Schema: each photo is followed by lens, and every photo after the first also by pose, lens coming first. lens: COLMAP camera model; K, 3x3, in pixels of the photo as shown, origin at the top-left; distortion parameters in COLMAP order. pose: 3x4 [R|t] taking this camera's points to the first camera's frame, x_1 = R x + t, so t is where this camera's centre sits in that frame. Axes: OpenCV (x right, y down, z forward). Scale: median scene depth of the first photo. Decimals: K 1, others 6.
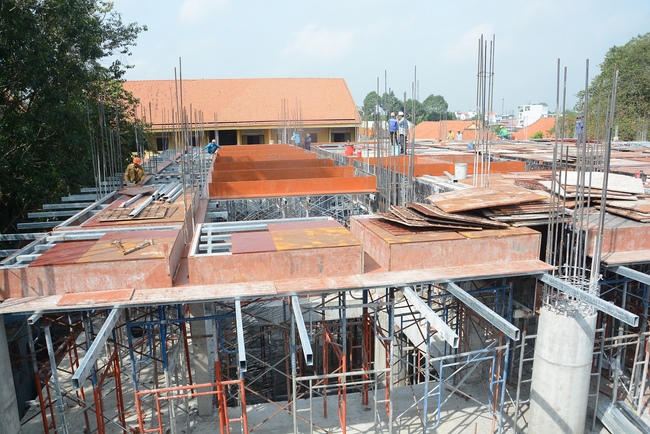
lens RADIAL K [[516.4, 0, 325.0], [0, 516.4, 217.0], [0, 0, 1]] dist [-0.159999, 0.132674]
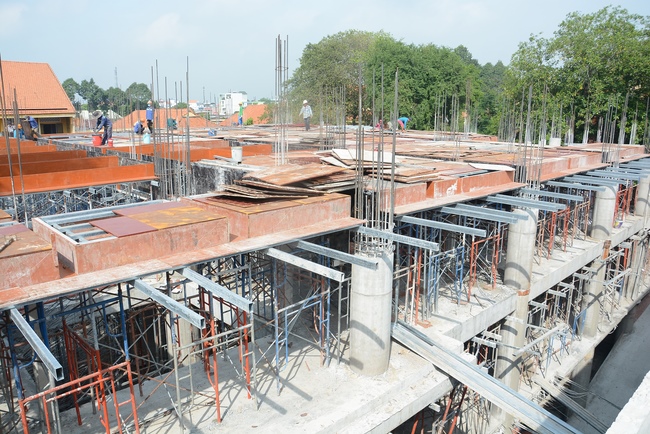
lens RADIAL K [[516.4, 0, 325.0], [0, 516.4, 217.0], [0, 0, 1]] dist [-0.159999, 0.132674]
pose [[0.836633, -0.098279, 0.538875, -0.319857], [0.086288, 0.995136, 0.047524, 0.016180], [-0.540924, 0.006738, 0.841044, -0.062673]]
